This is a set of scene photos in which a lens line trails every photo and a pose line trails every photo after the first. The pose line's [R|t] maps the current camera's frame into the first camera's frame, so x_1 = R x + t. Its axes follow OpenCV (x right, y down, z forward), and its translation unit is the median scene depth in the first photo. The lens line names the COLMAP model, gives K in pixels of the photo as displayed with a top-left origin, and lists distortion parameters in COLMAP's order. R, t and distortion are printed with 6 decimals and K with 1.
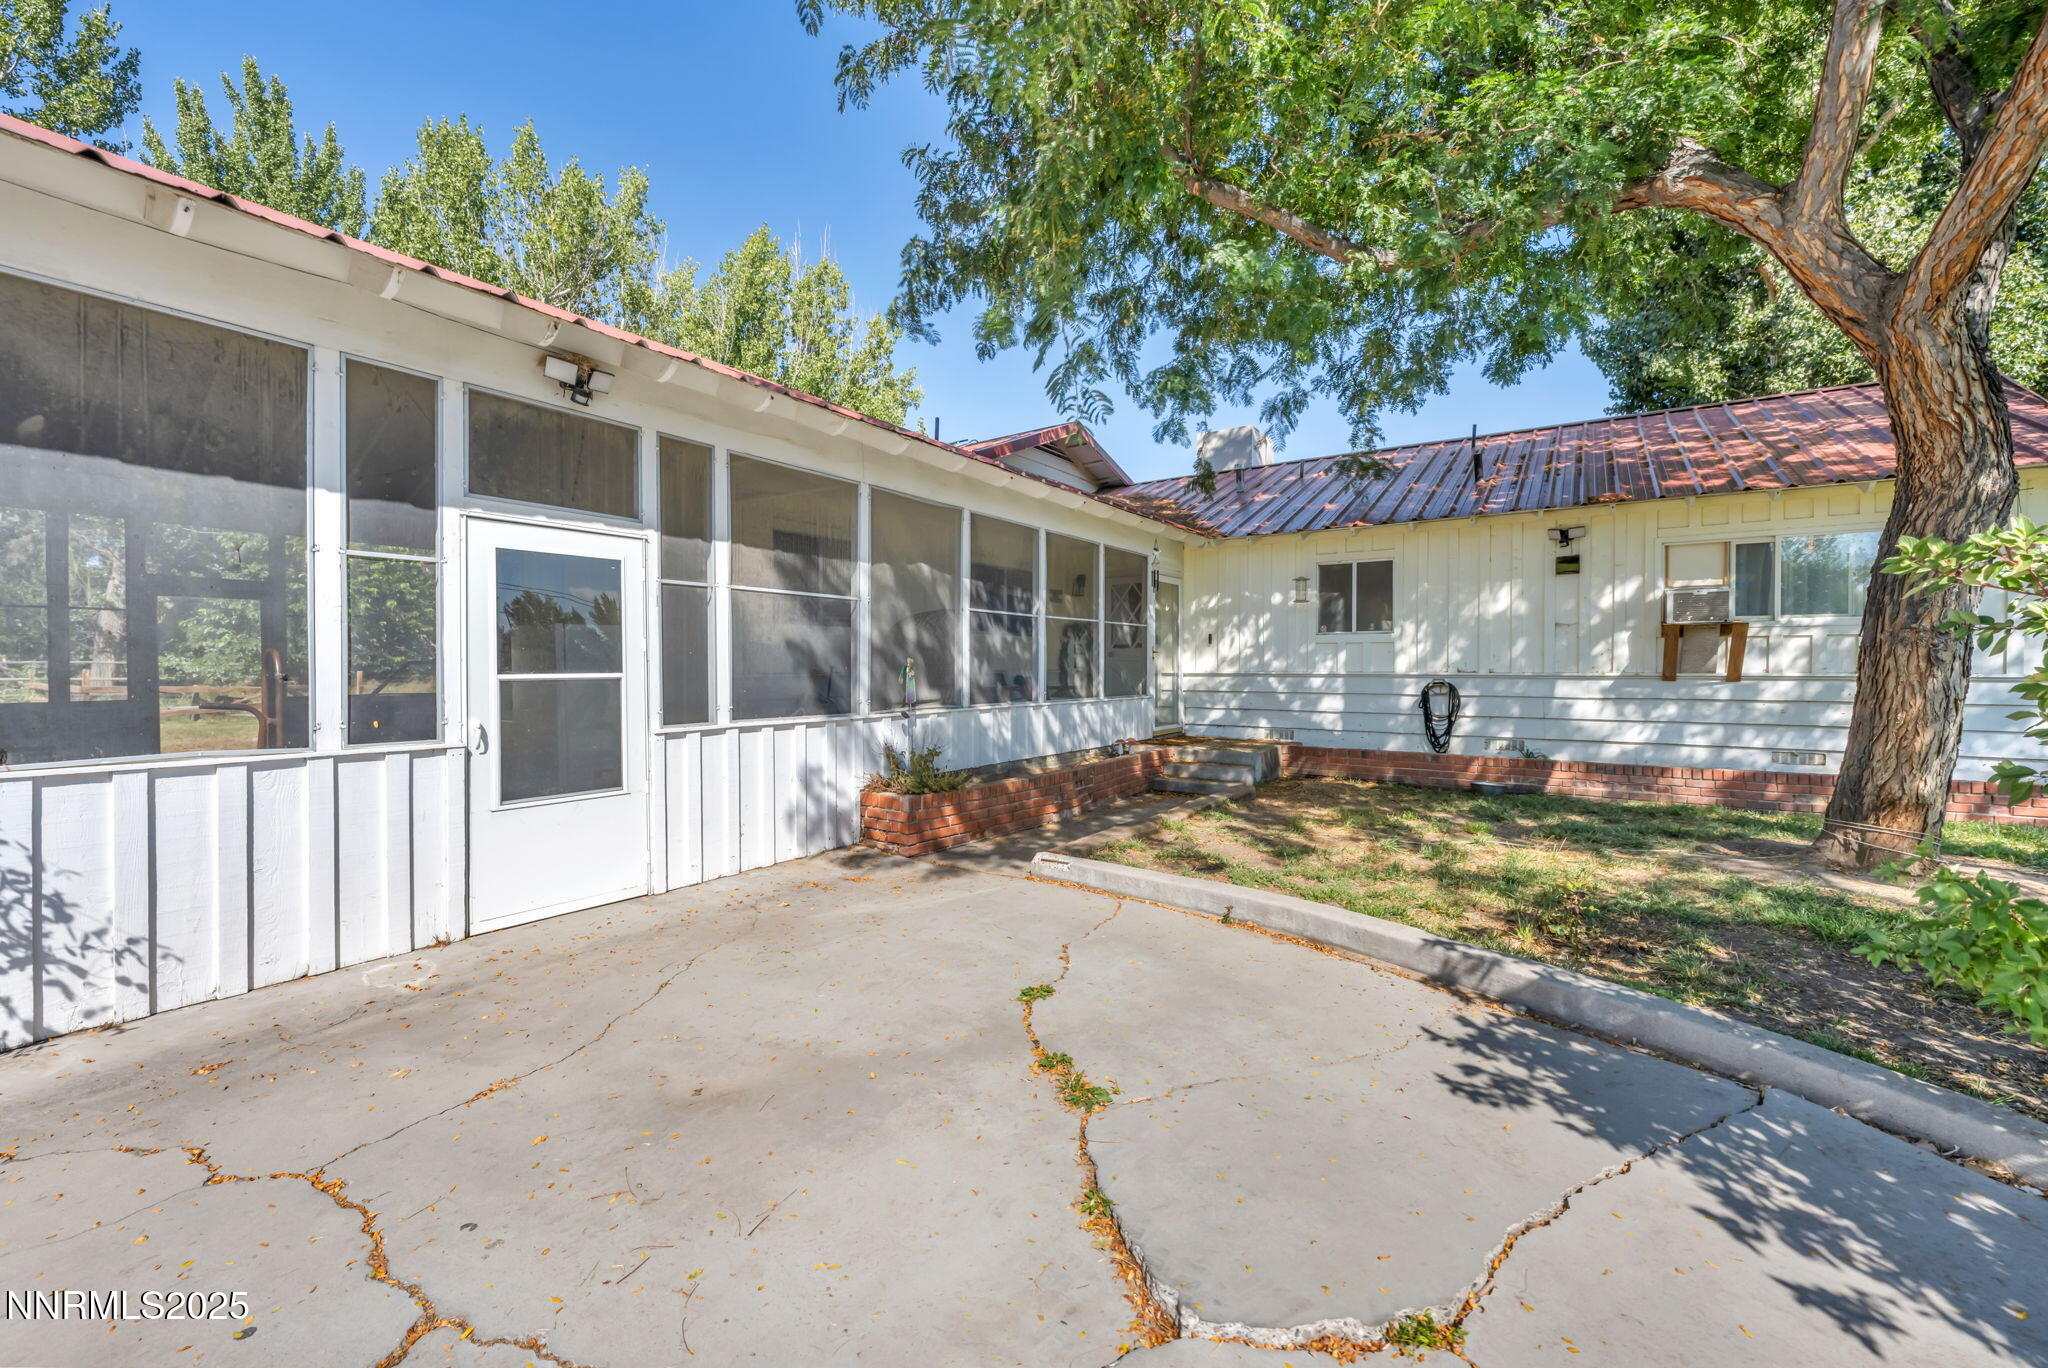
lens RADIAL K [[824.8, 0, 1024.0], [0, 824.8, 684.0], [0, 0, 1]] dist [-0.000259, -0.000041]
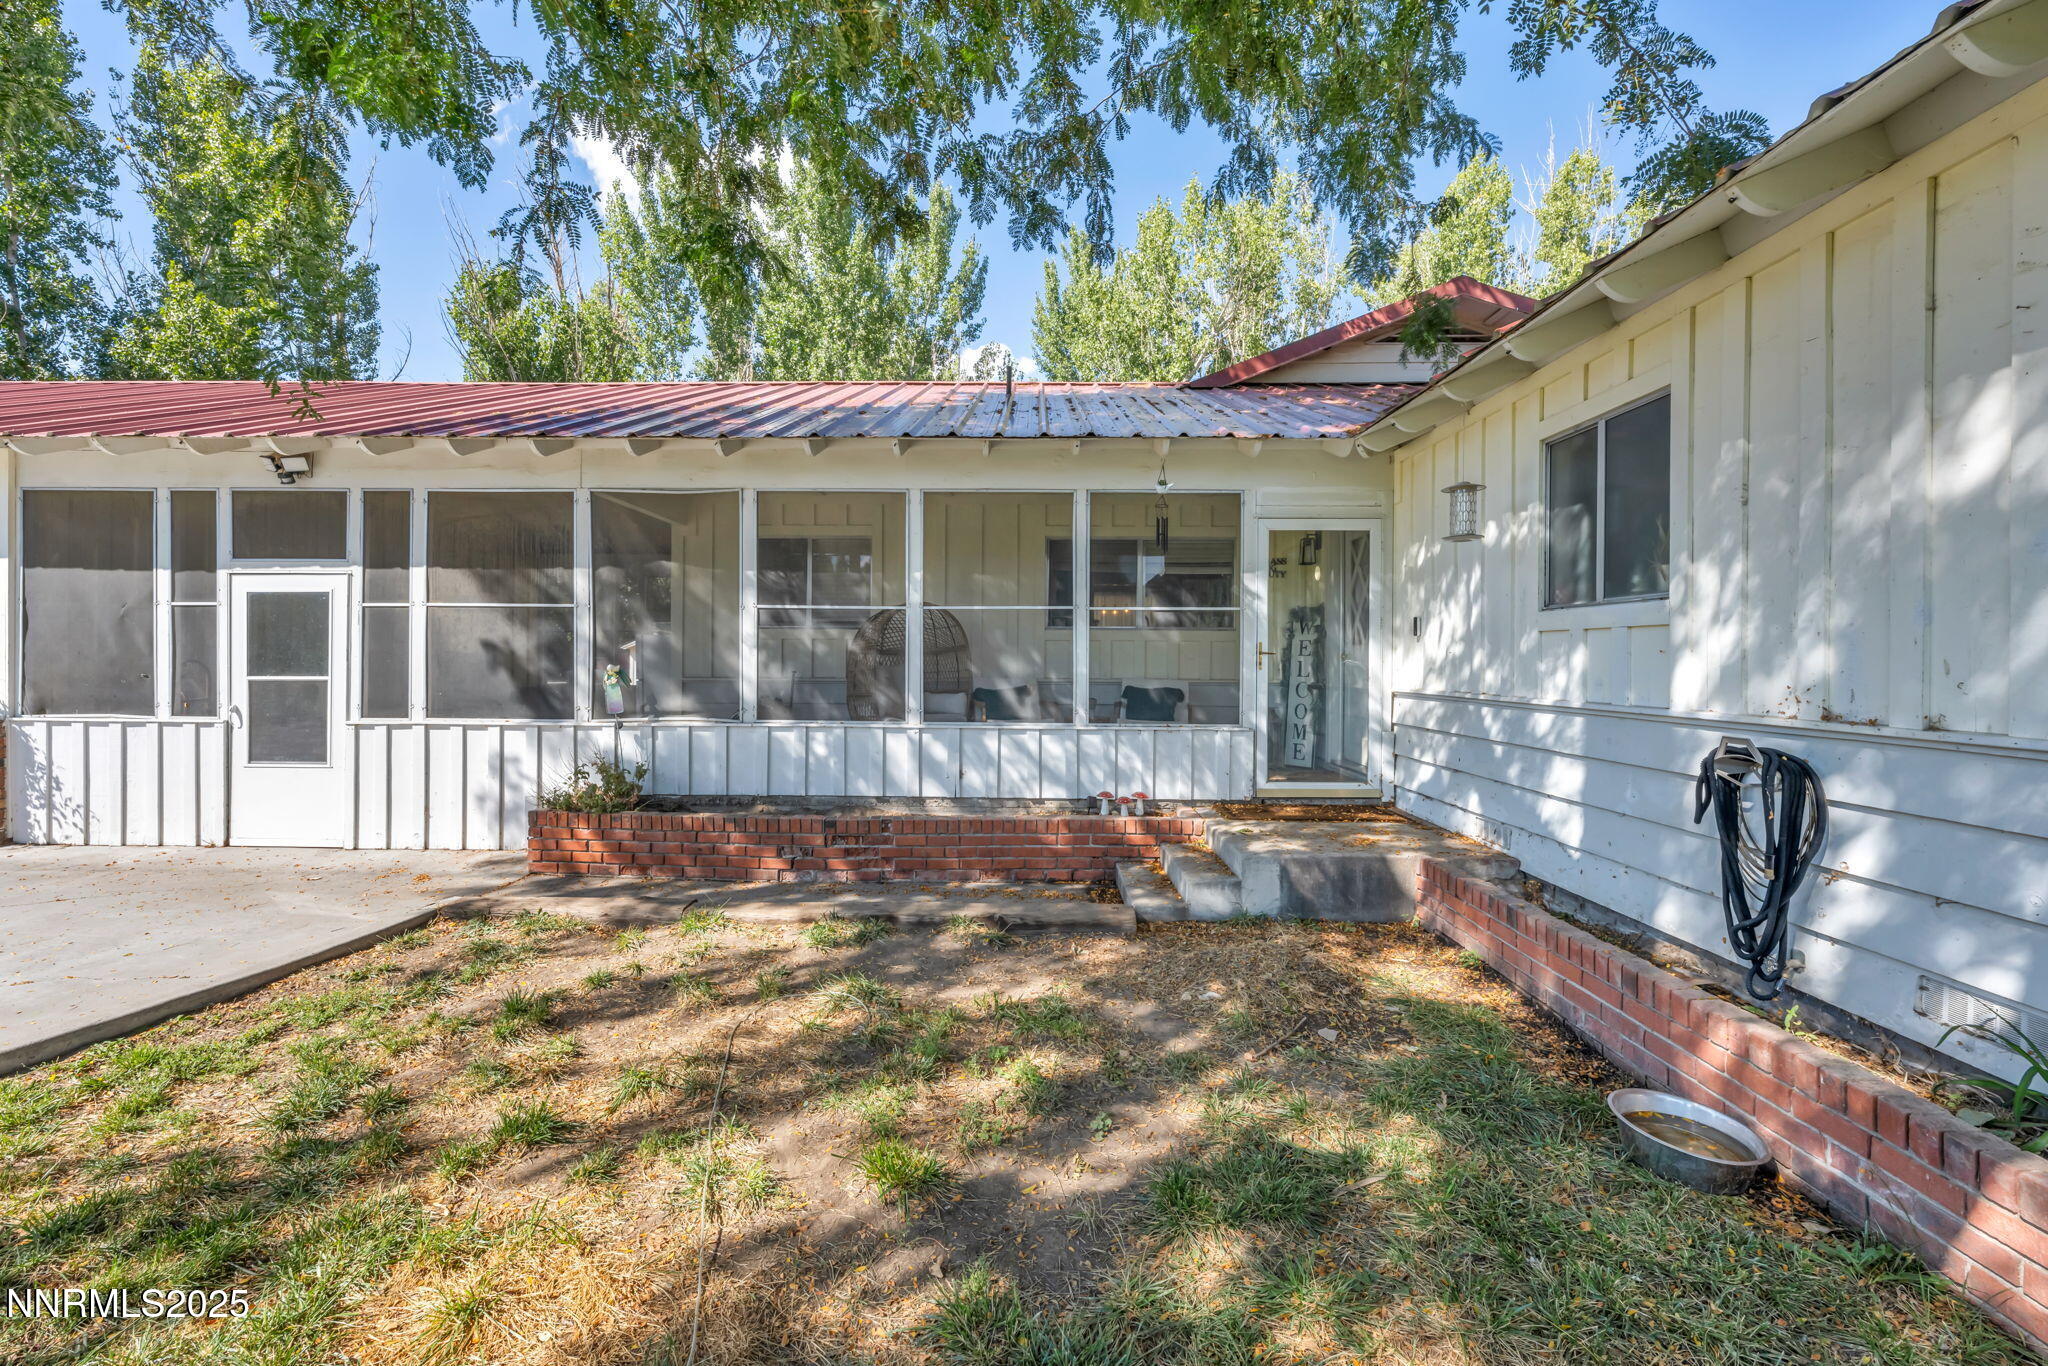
lens RADIAL K [[868.9, 0, 1022.1], [0, 868.9, 650.0], [0, 0, 1]] dist [0.001018, 0.020366]
pose [[0.525632, -0.003914, -0.850703, 1.145523], [-0.023617, 0.999537, -0.019191, -0.046498], [0.850384, 0.030178, 0.525296, 1.047955]]
